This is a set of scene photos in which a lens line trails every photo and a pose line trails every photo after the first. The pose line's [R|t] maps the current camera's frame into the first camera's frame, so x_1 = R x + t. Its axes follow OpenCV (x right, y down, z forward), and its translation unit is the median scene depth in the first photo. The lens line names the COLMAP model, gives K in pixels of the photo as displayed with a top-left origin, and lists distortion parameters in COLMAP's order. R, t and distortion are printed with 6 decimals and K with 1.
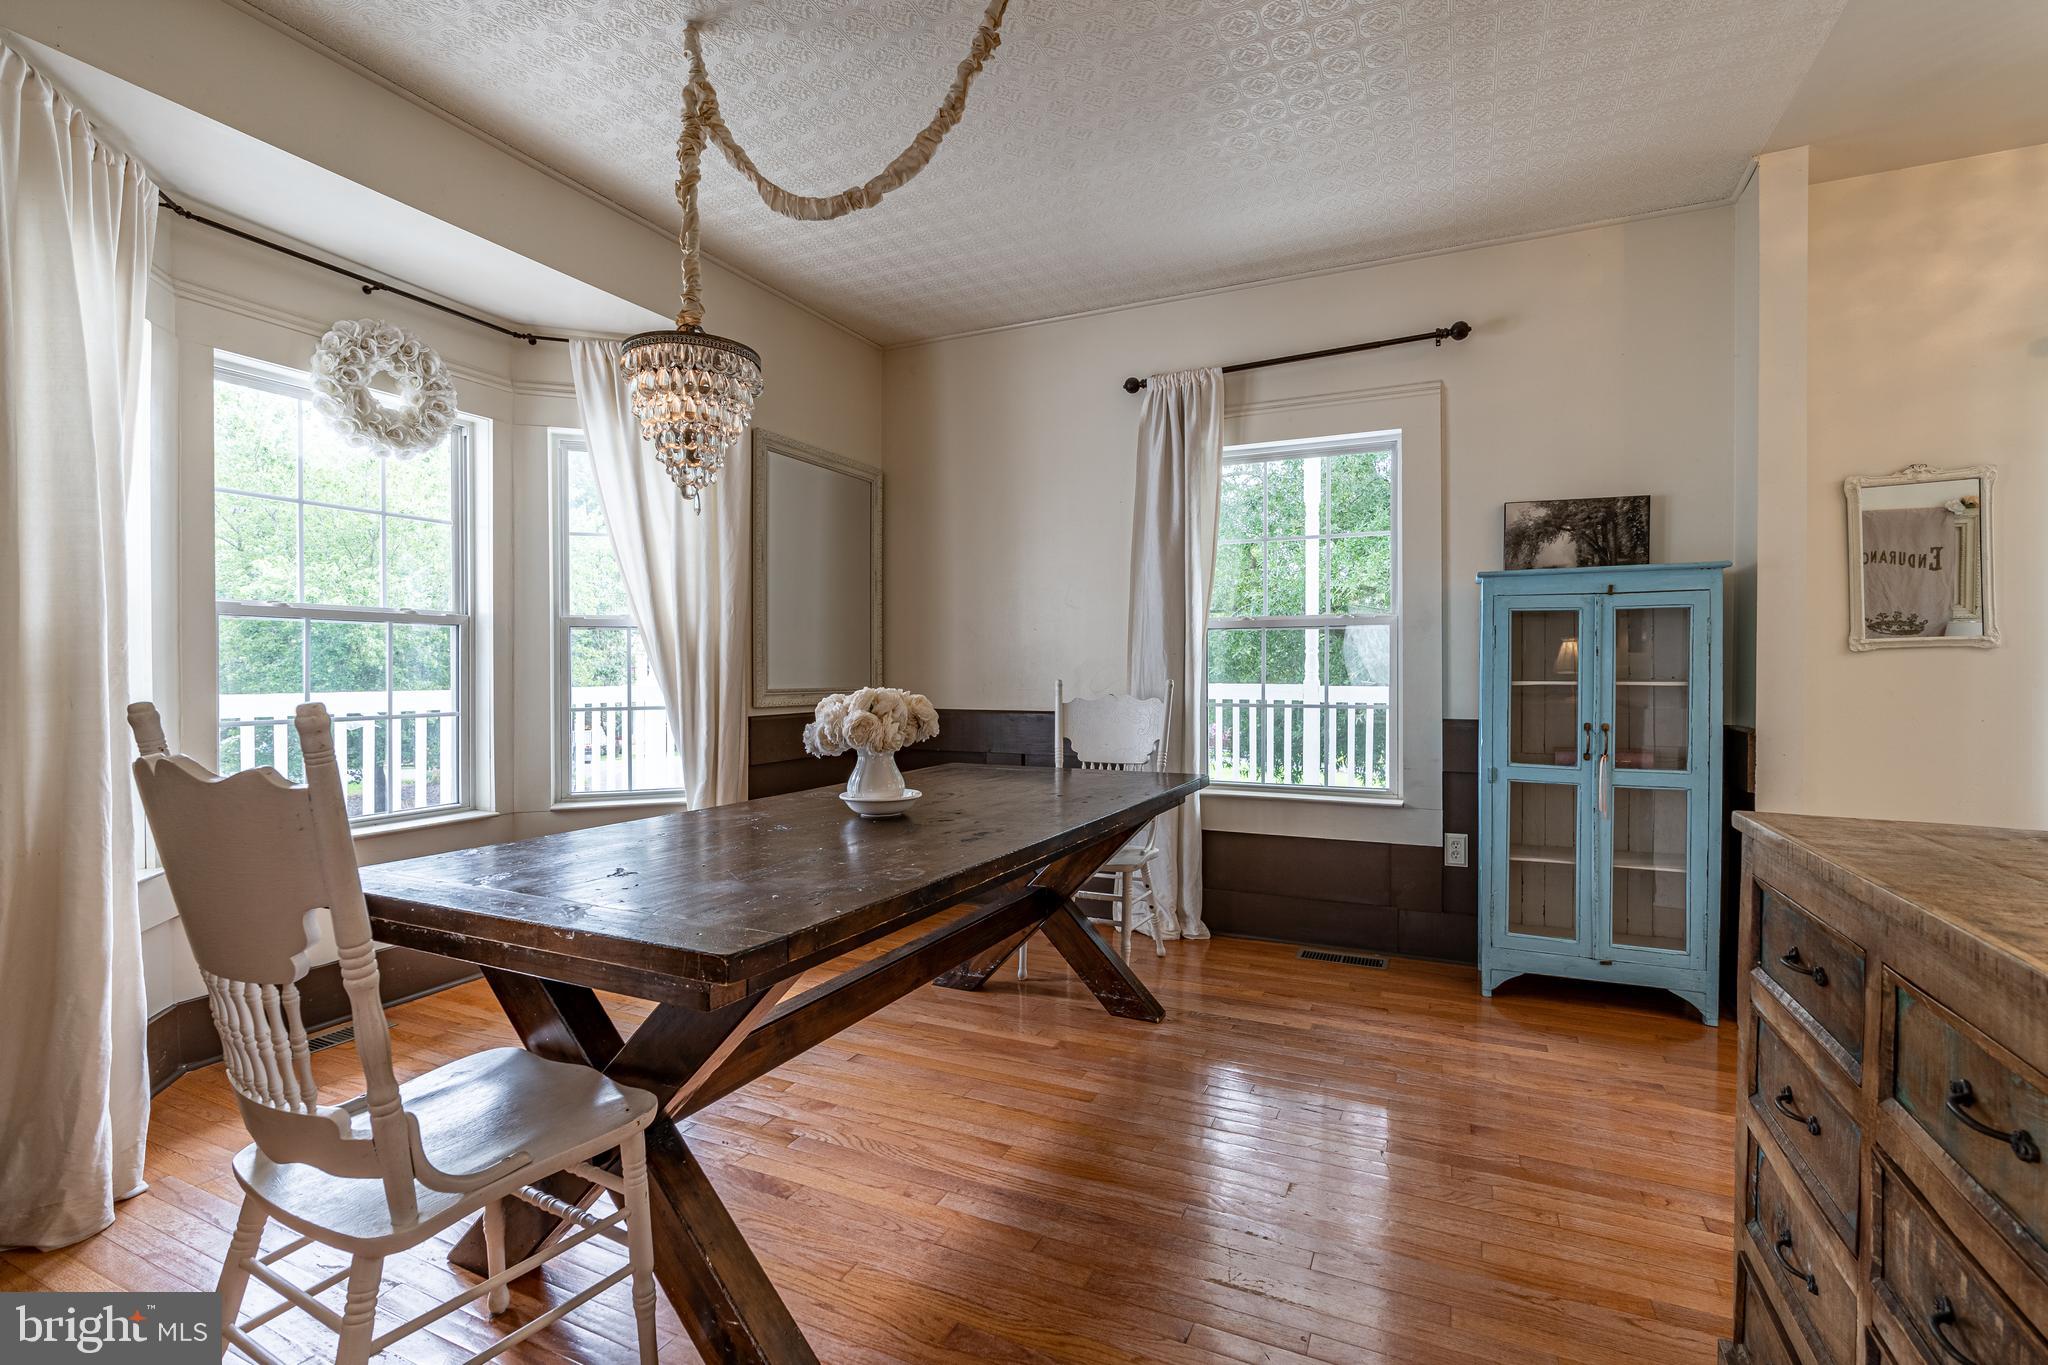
lens RADIAL K [[937.6, 0, 1019.6], [0, 937.6, 678.1], [0, 0, 1]] dist [-0.004528, 0.000204]
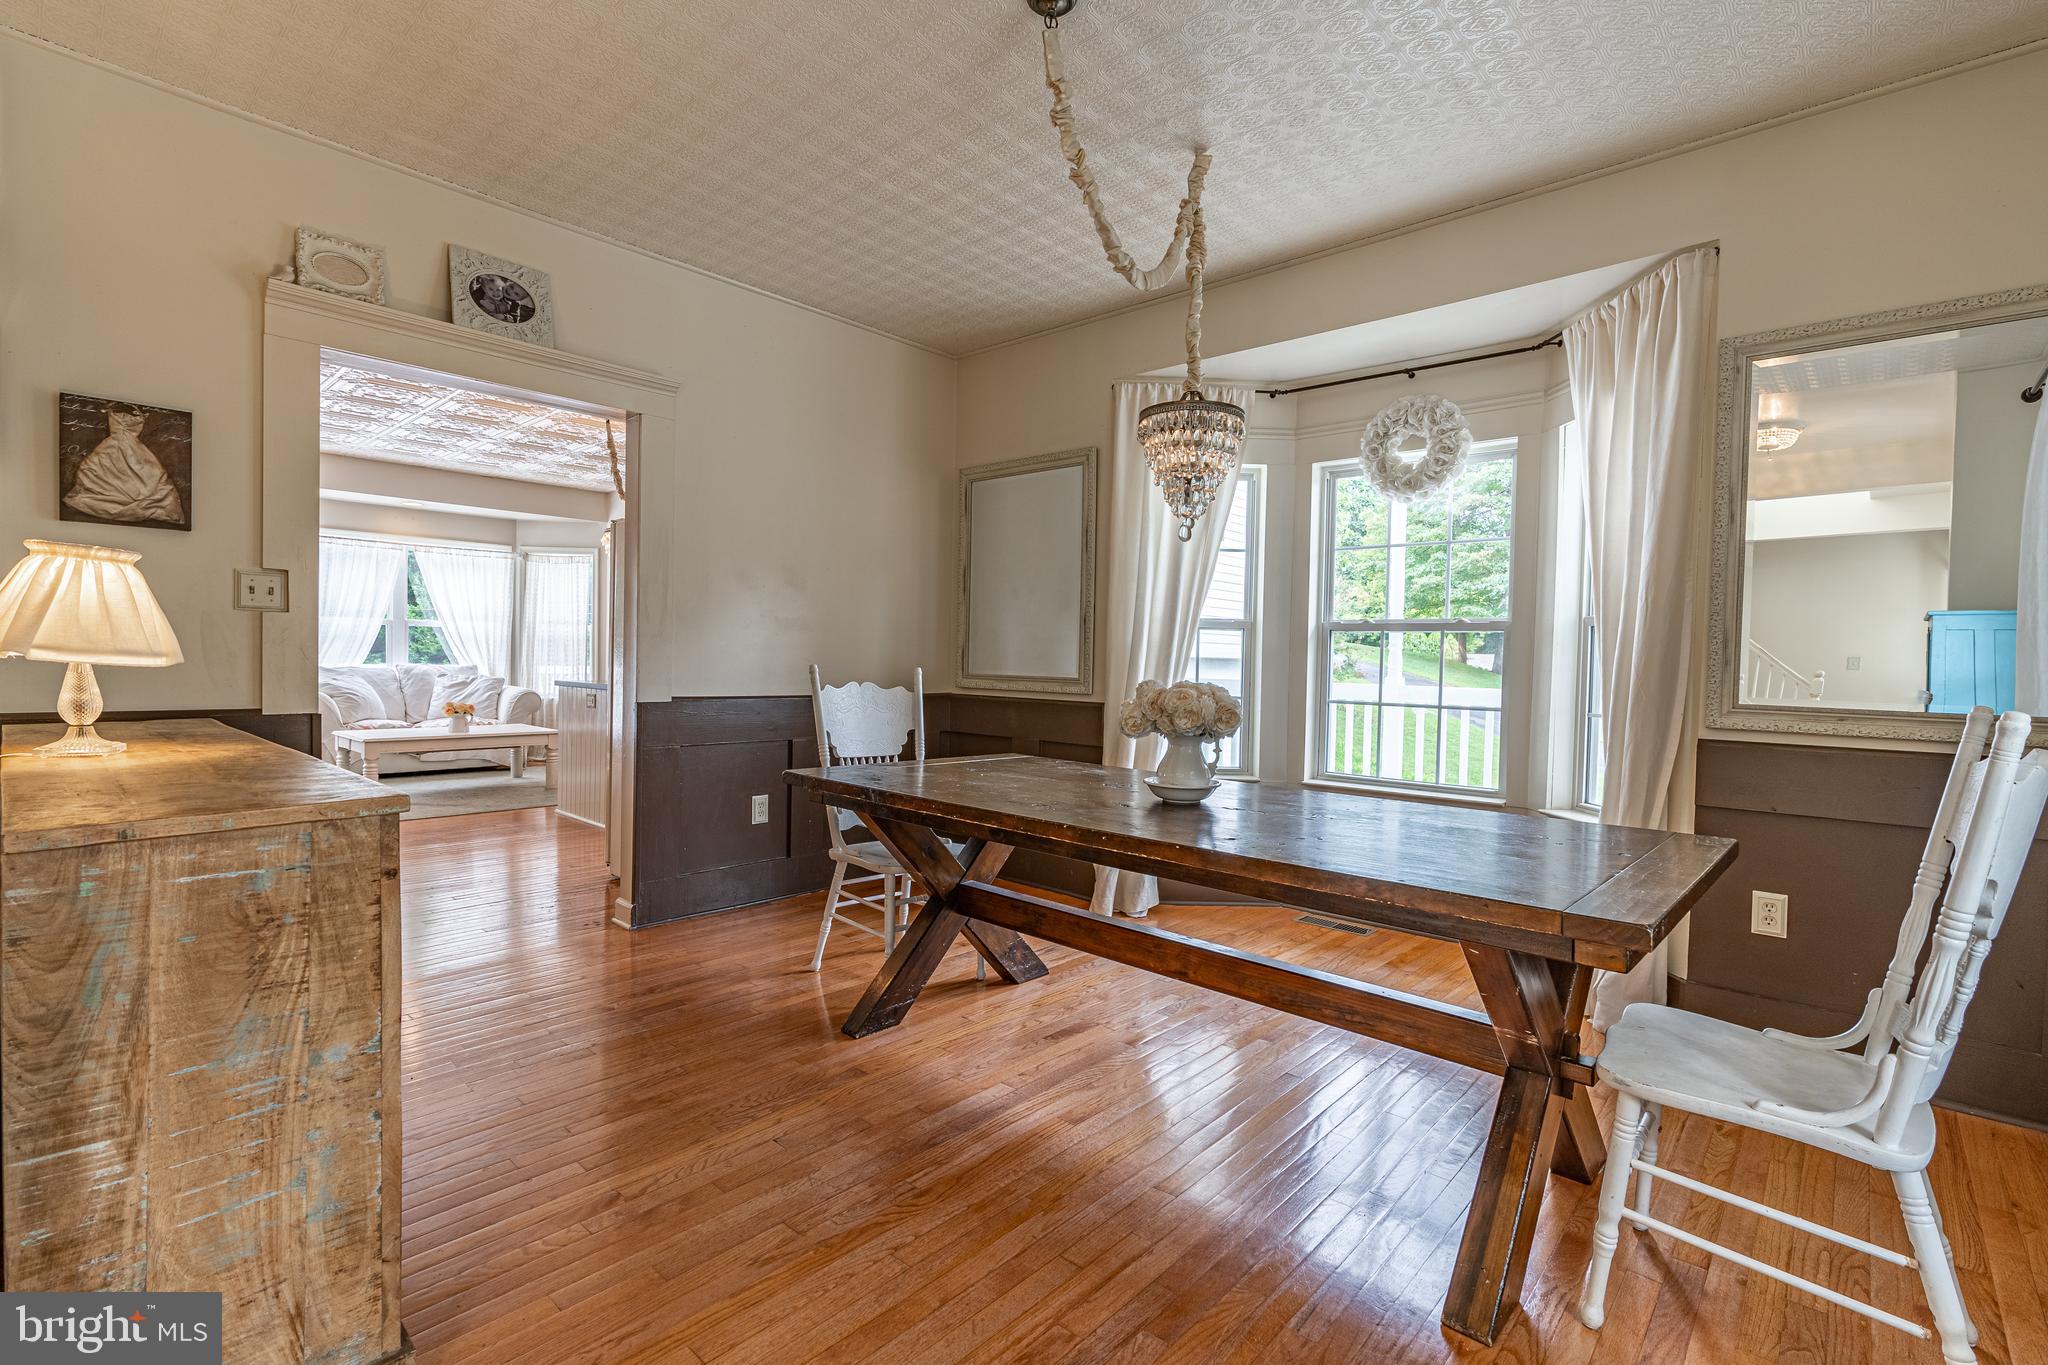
lens RADIAL K [[930.8, 0, 1024.1], [0, 930.8, 672.4], [0, 0, 1]] dist [-0.000614, -0.000029]
pose [[-0.283870, 0.011635, -0.958792, 0.698791], [-0.026348, 0.999454, 0.019930, -0.014914], [0.958501, 0.030919, -0.283409, 0.862757]]
